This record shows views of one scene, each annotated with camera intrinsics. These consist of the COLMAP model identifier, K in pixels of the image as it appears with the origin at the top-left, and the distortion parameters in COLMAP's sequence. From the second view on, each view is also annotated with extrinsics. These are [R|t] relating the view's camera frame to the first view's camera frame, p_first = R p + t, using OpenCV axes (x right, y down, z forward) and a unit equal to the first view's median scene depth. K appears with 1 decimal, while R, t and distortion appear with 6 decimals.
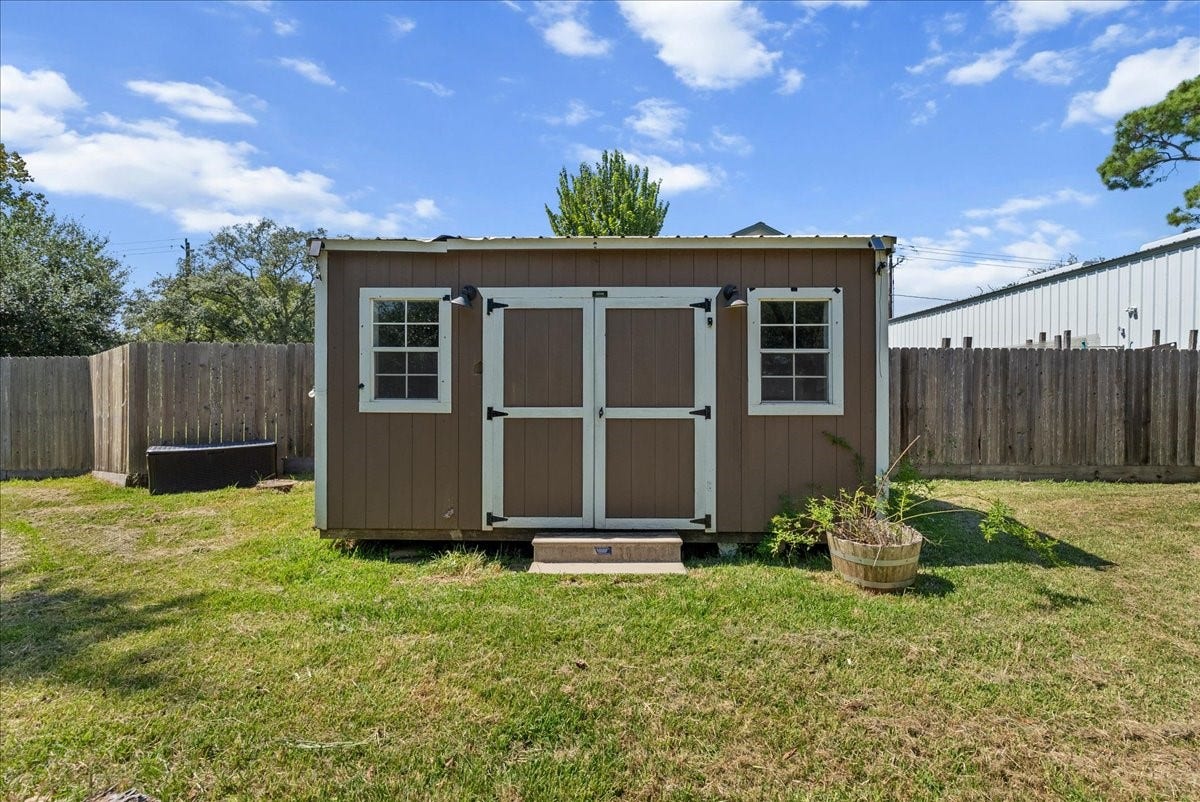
lens RADIAL K [[538.9, 0, 602.0], [0, 538.9, 398.9], [0, 0, 1]] dist [-0.005174, -0.000548]
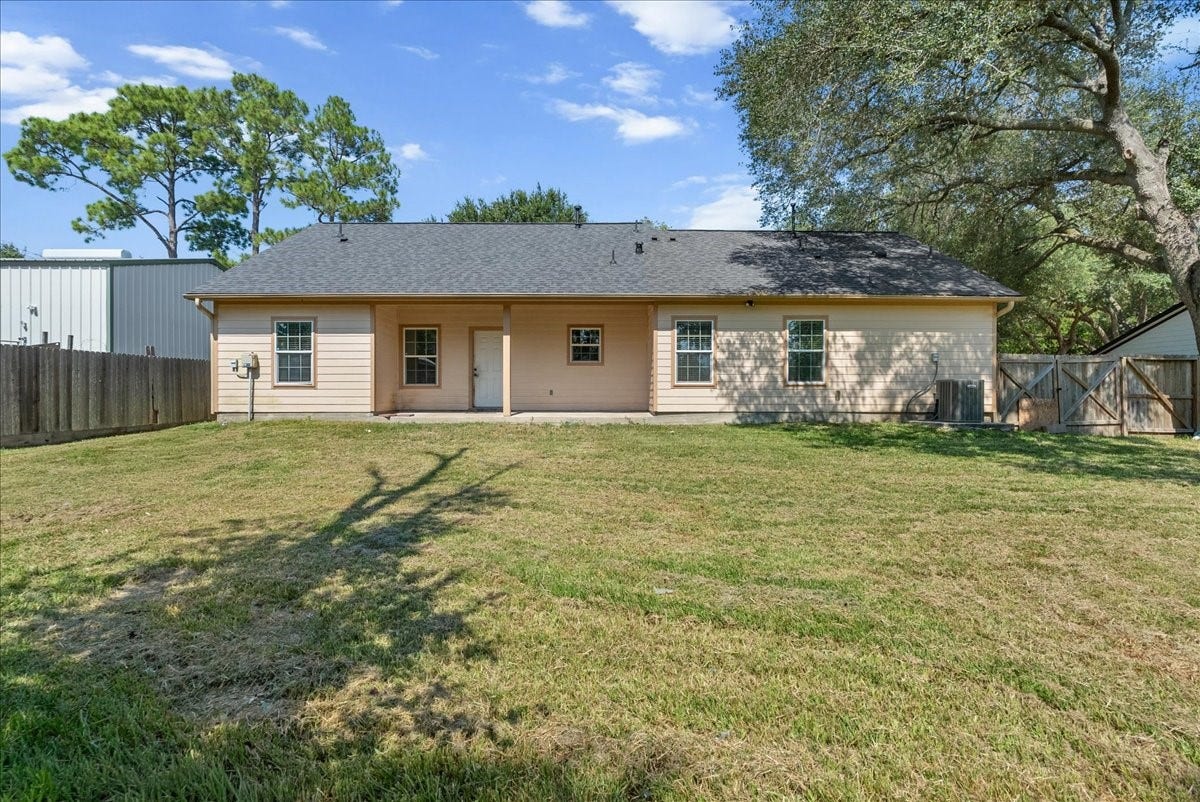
lens RADIAL K [[538.9, 0, 602.0], [0, 538.9, 398.9], [0, 0, 1]] dist [-0.005174, -0.000548]
pose [[-0.006201, -0.028995, 0.999560, -0.113754], [-0.002350, 0.999577, 0.028980, -0.001463], [-0.999978, -0.002169, -0.006266, -0.139396]]
